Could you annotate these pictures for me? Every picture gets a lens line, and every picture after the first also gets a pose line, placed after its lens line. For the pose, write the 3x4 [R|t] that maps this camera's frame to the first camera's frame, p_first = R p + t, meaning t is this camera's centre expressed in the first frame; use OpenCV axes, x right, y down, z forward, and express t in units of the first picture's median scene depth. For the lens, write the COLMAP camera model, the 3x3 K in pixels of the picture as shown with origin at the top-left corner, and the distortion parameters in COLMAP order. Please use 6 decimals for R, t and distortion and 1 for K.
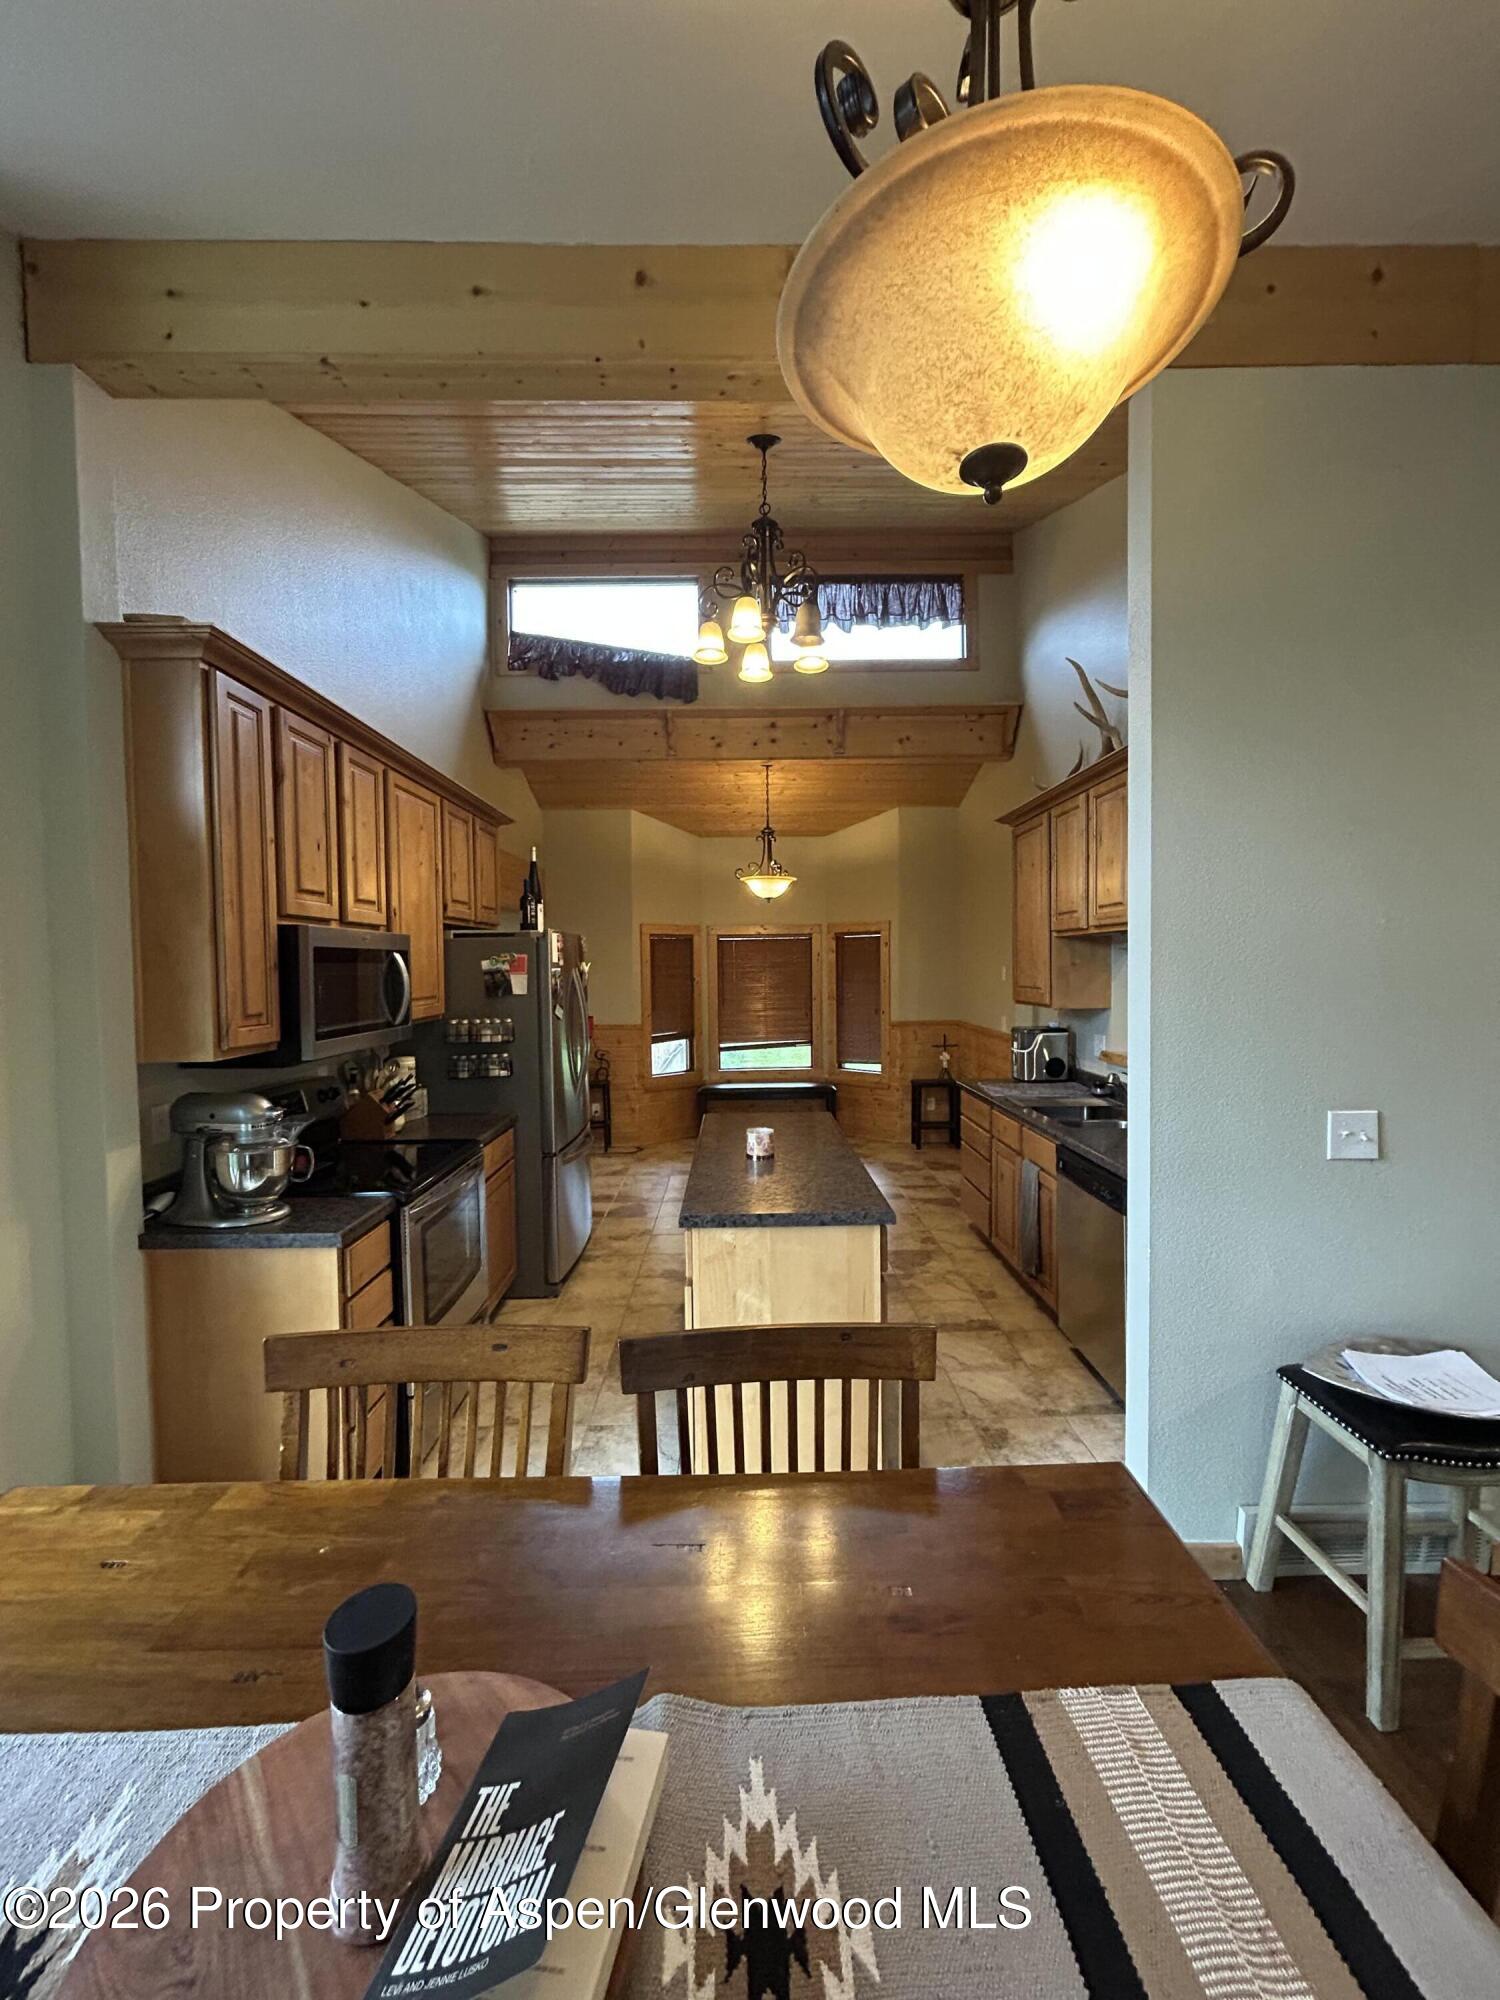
lens RADIAL K [[805.3, 0, 752.5], [0, 805.3, 994.8], [0, 0, 1]] dist [-0.001009, 0.000129]
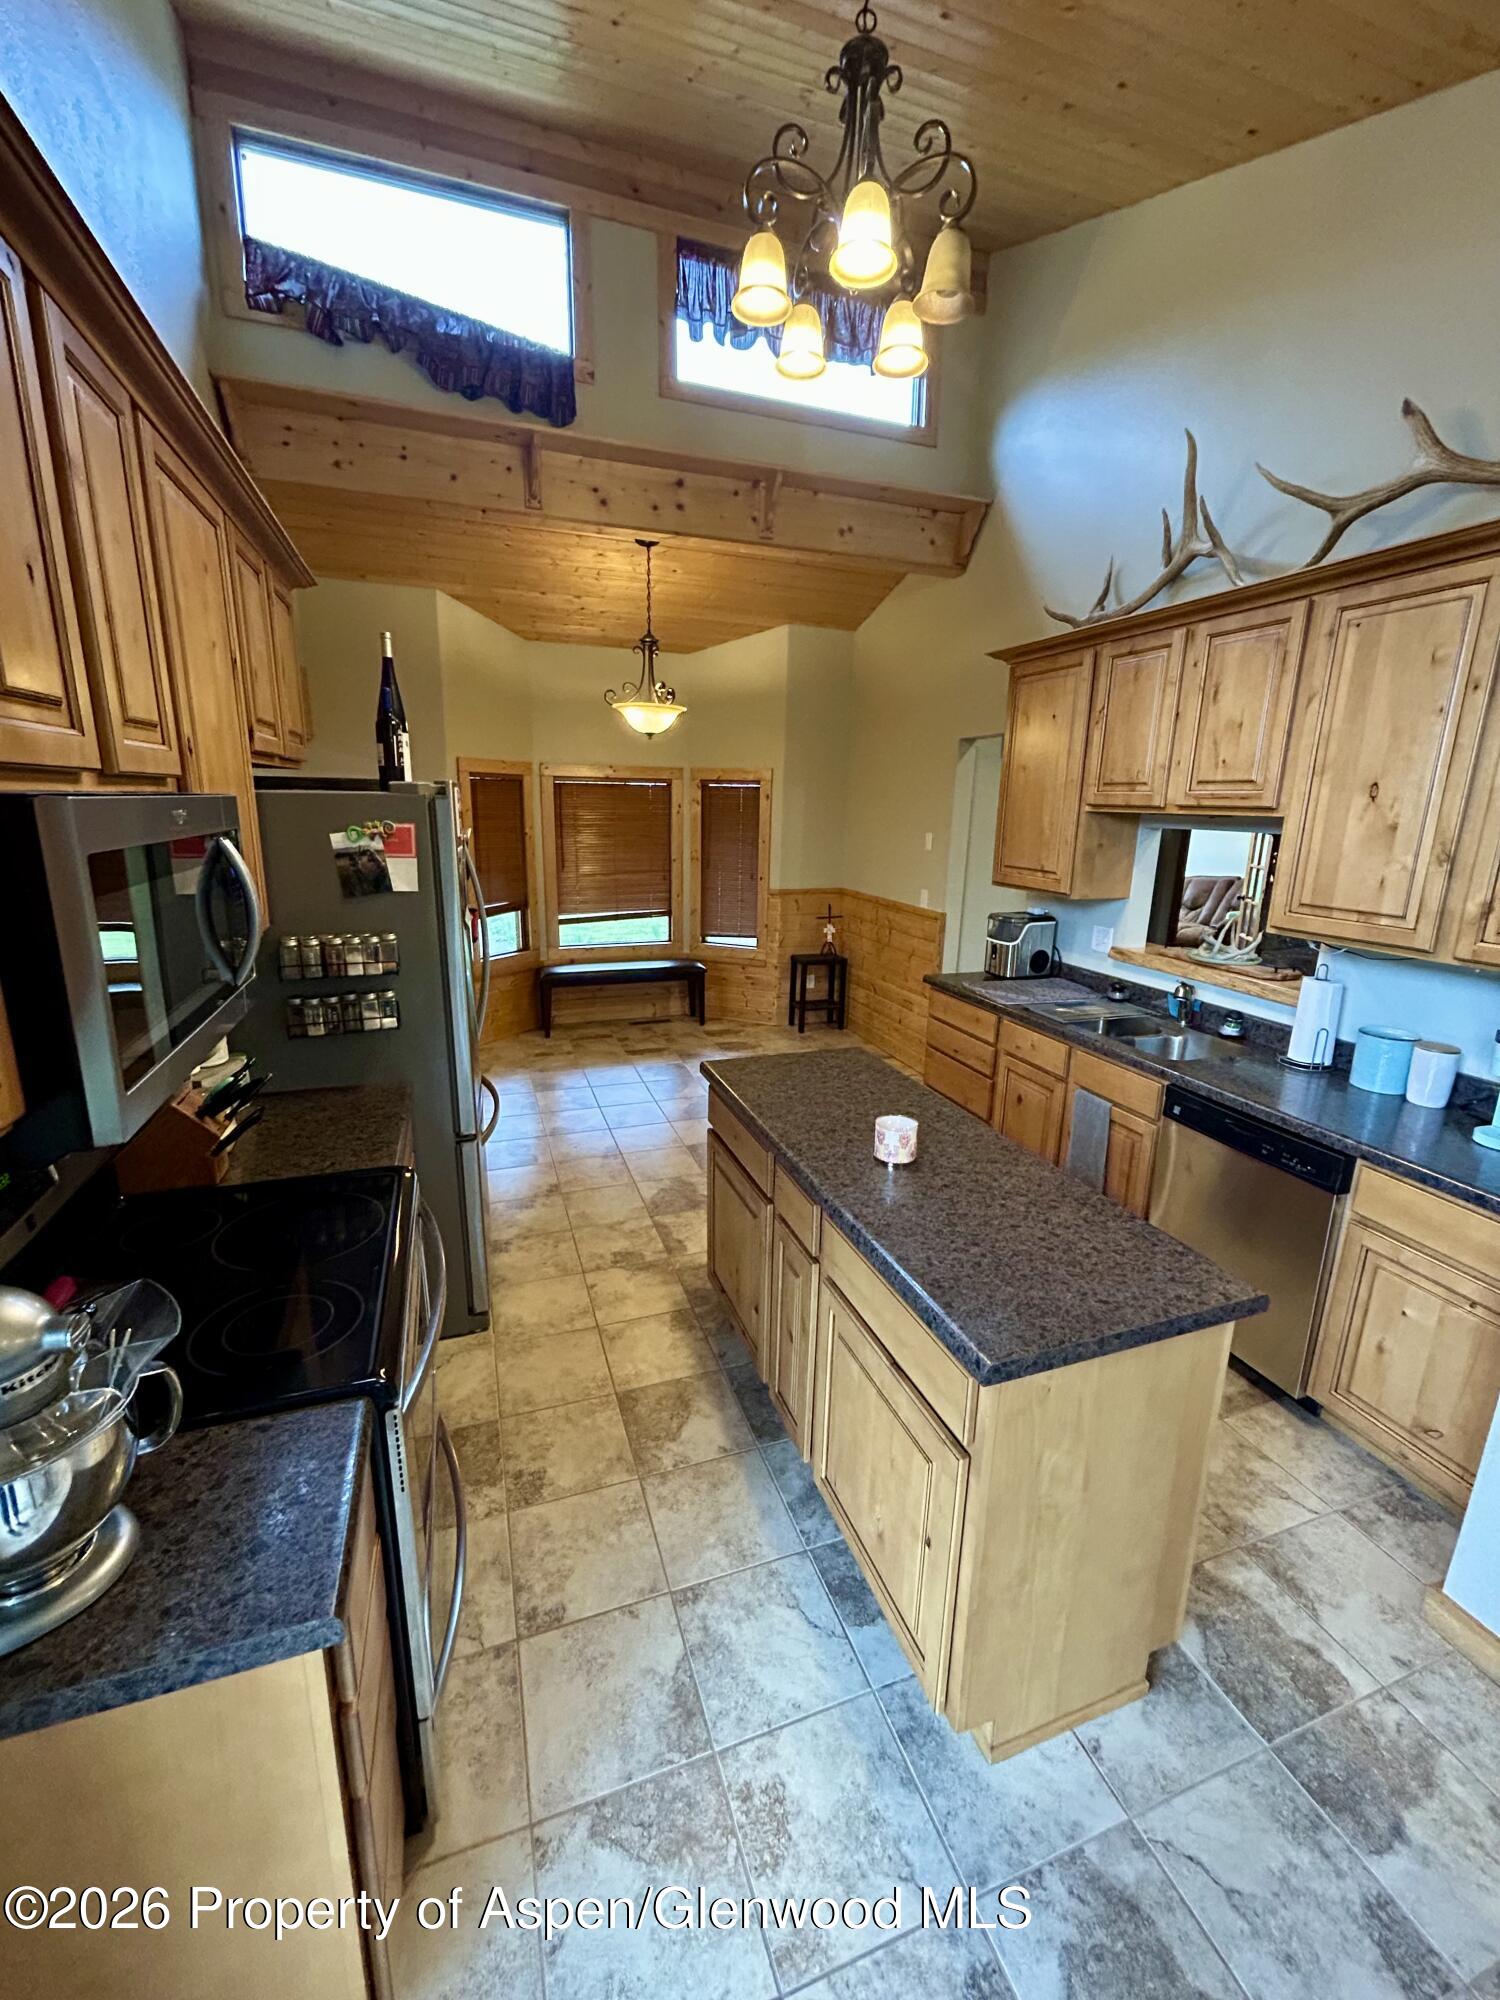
lens RADIAL K [[806.7, 0, 753.5], [0, 806.7, 993.3], [0, 0, 1]] dist [-0.001587, -0.000150]
pose [[0.945997, -0.044926, 0.321046, -0.164869], [-0.019661, 0.980576, 0.195150, -0.033526], [-0.323577, -0.190923, 0.926740, 0.236956]]
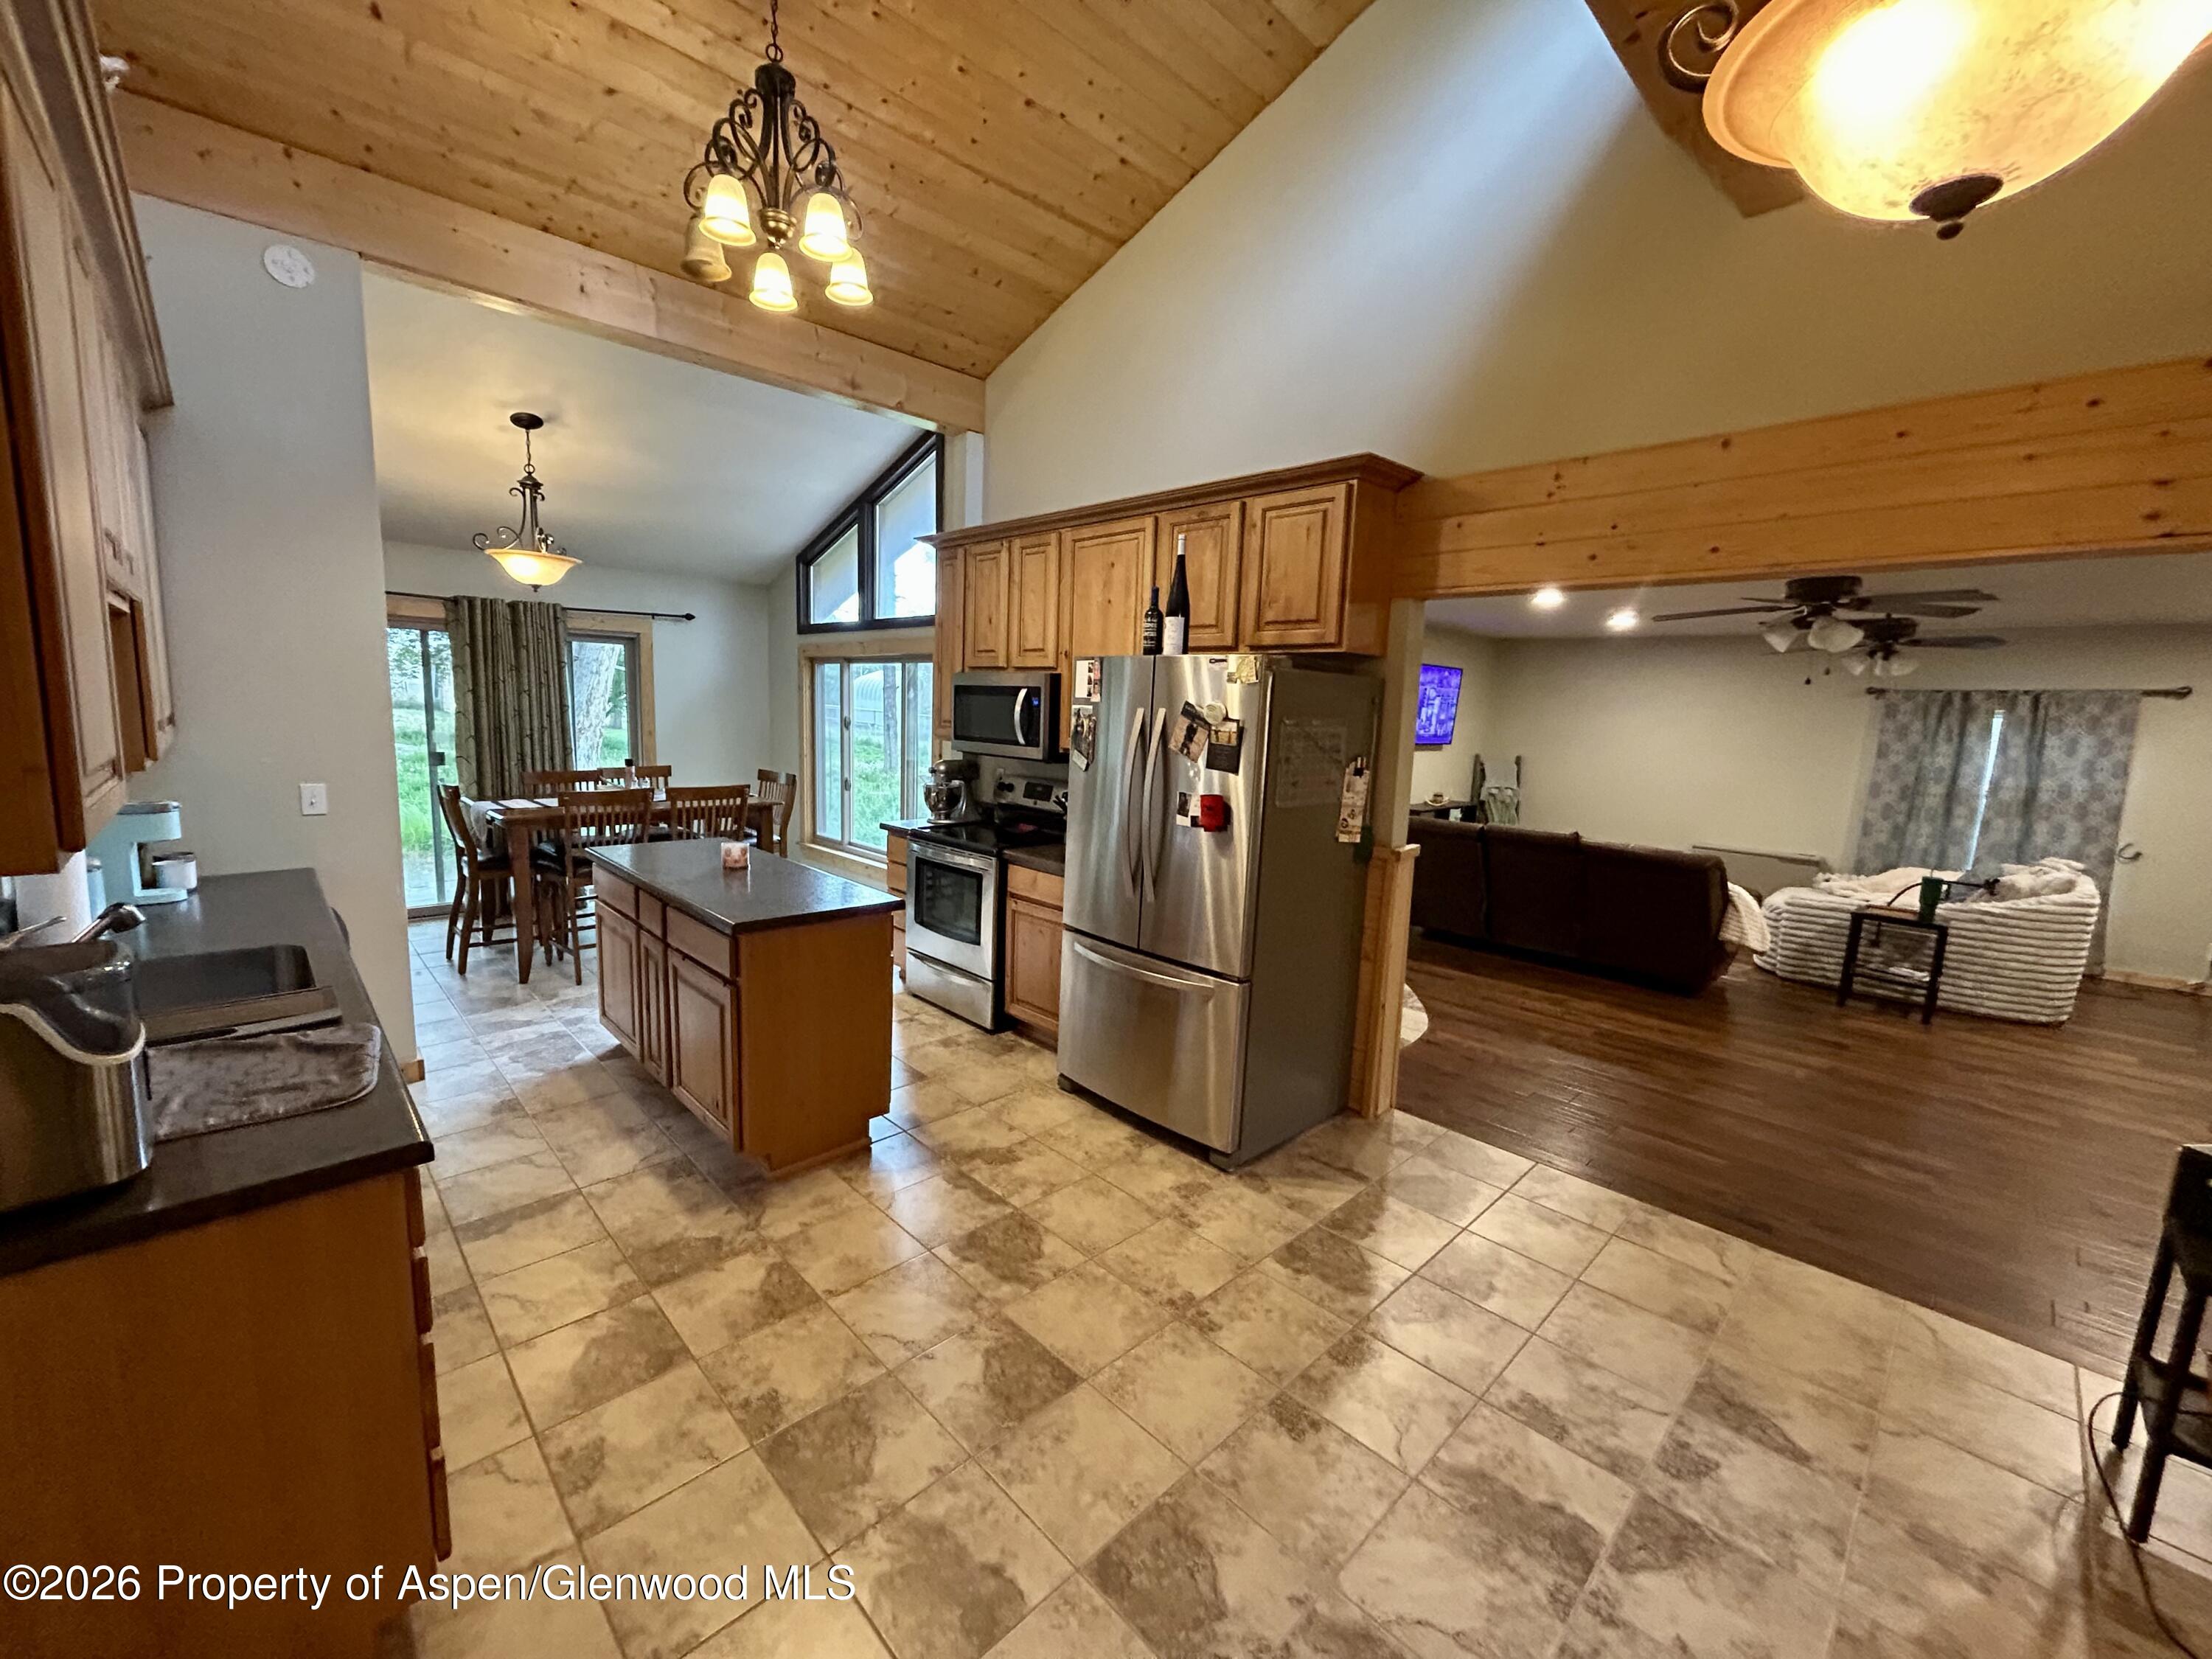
lens RADIAL K [[890.6, 0, 1093.2], [0, 890.6, 822.7], [0, 0, 1]] dist [-0.001009, 0.000129]
pose [[-0.736345, 0.076938, -0.672218, 0.245479], [-0.052746, 0.983963, 0.170396, -0.048764], [0.674547, 0.160927, -0.720478, 1.166280]]
